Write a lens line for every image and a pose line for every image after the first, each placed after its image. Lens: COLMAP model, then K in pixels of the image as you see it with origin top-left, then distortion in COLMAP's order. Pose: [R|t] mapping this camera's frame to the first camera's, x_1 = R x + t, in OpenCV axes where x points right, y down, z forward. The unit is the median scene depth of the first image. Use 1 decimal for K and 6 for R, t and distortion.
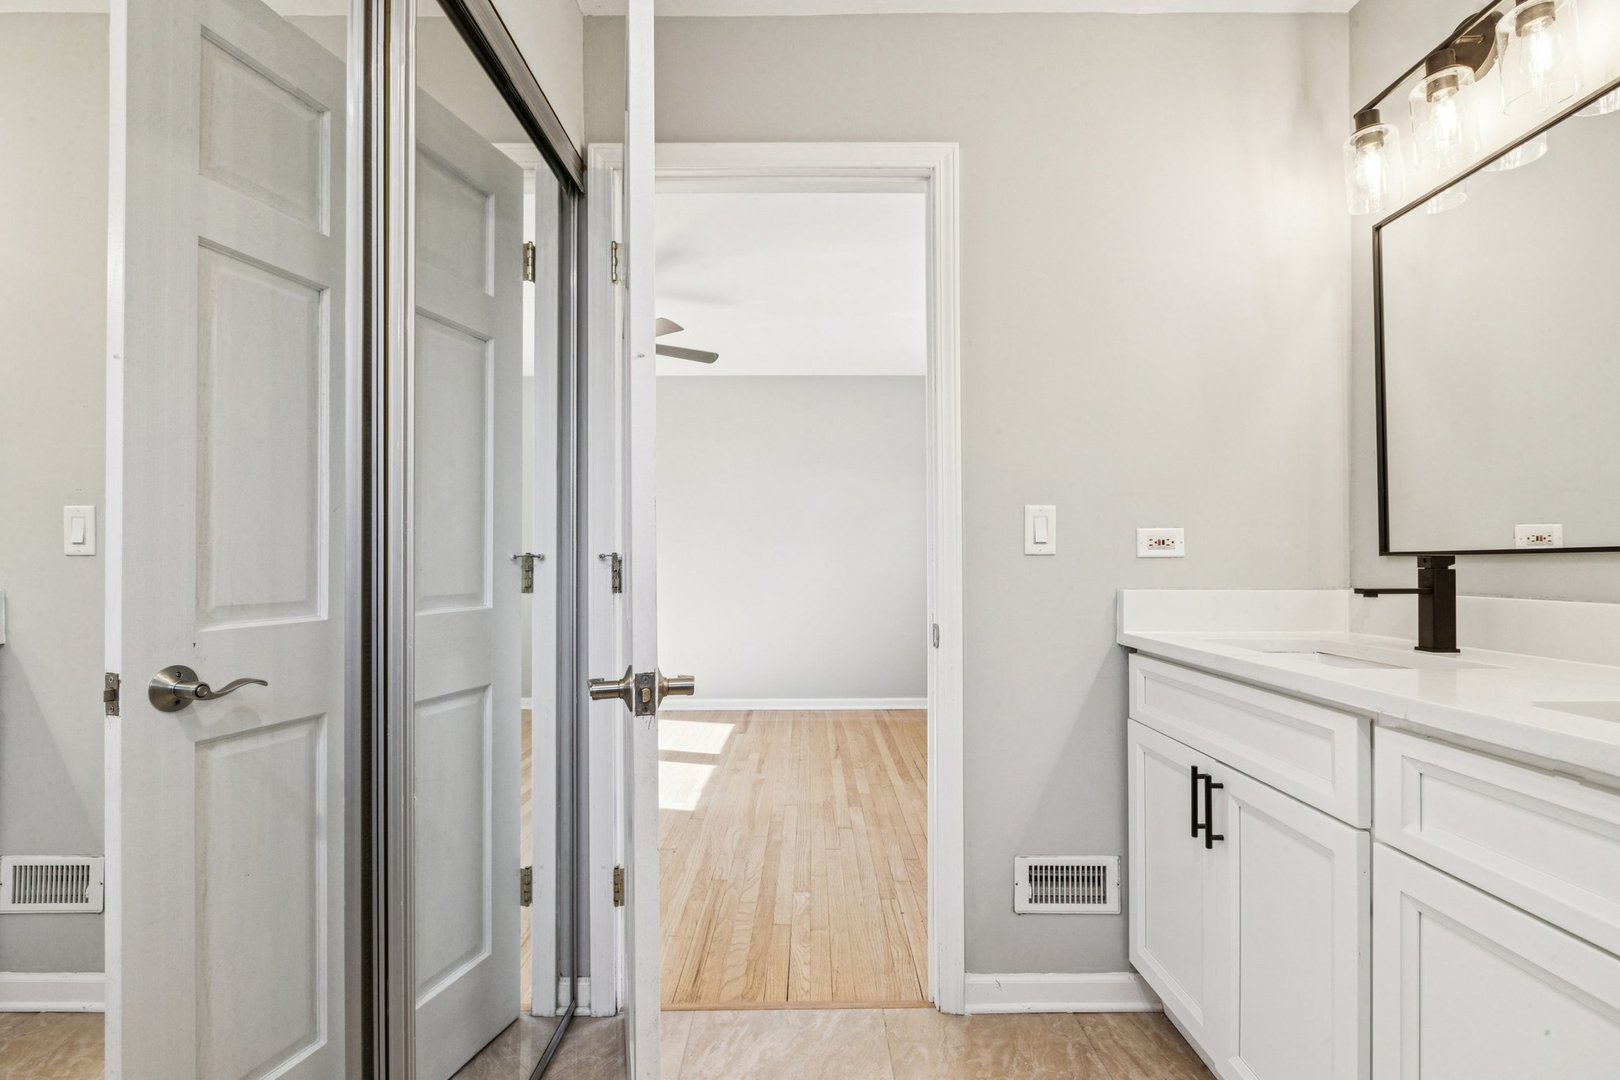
lens RADIAL K [[733.3, 0, 790.5], [0, 733.3, 555.9], [0, 0, 1]] dist [0.003251, -0.001066]
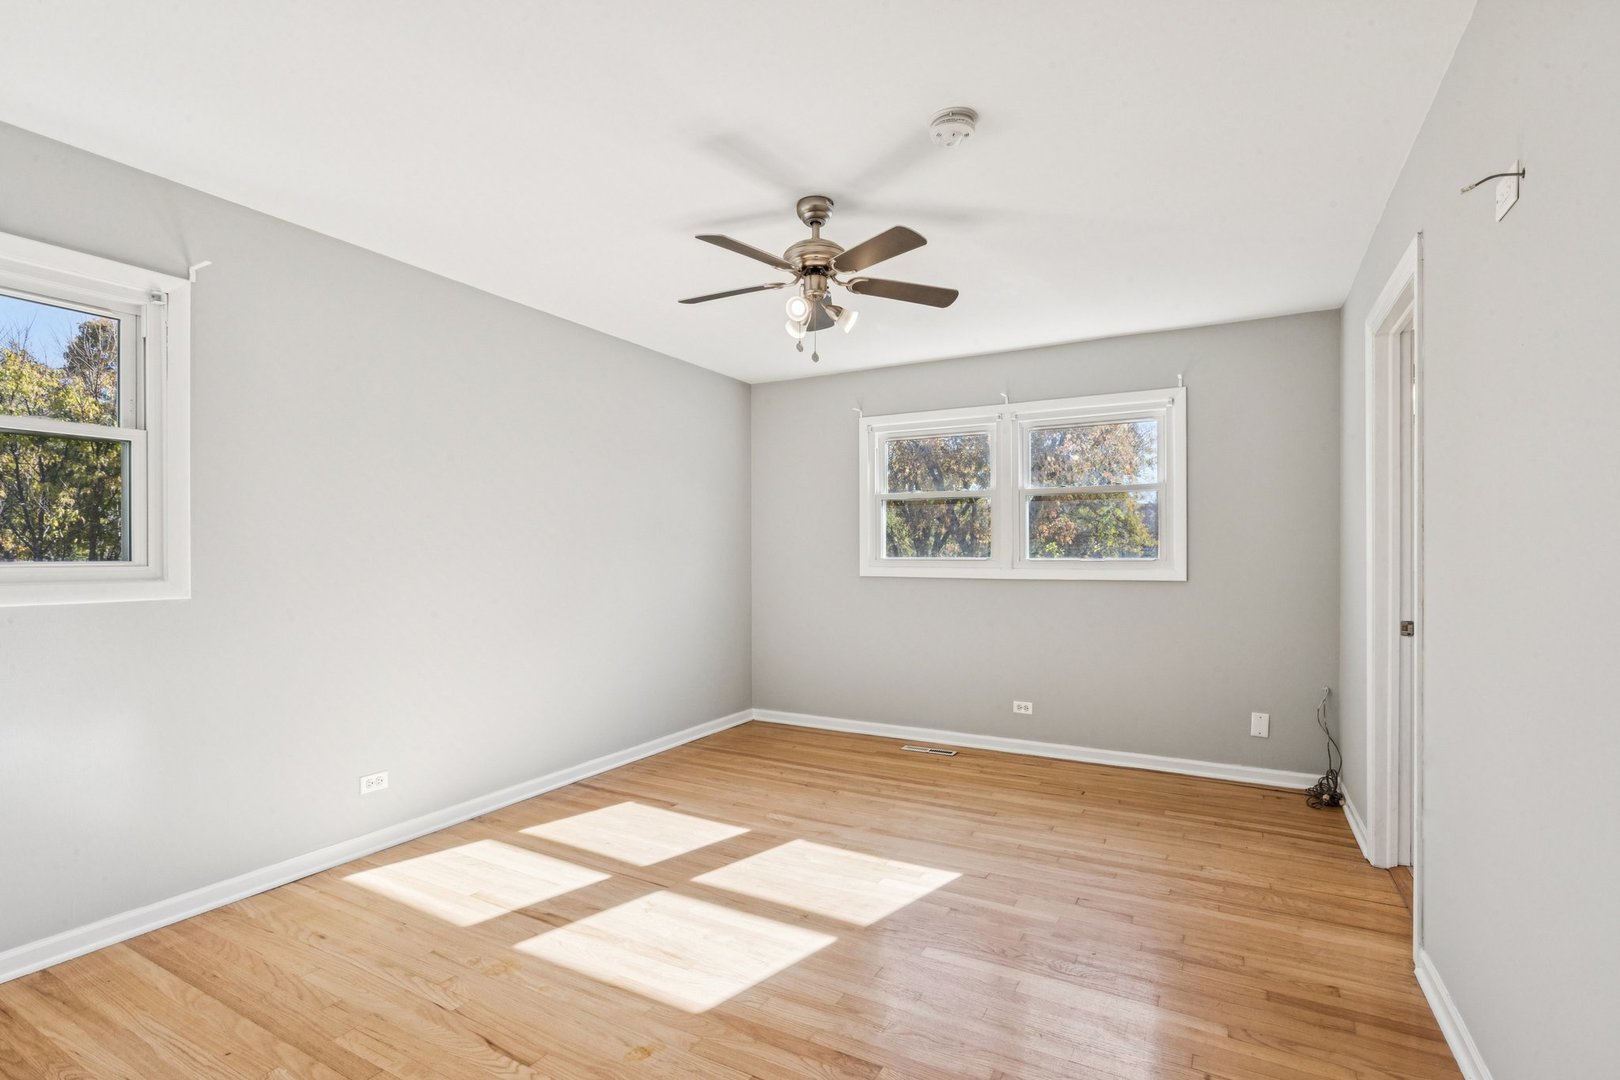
lens RADIAL K [[733.3, 0, 810.9], [0, 733.3, 550.8], [0, 0, 1]] dist [0.003251, -0.001066]
pose [[0.496035, 0.010485, 0.868239, -0.855293], [-0.005457, 0.999945, -0.008958, -0.030467], [-0.868285, -0.000294, 0.496065, 0.606511]]
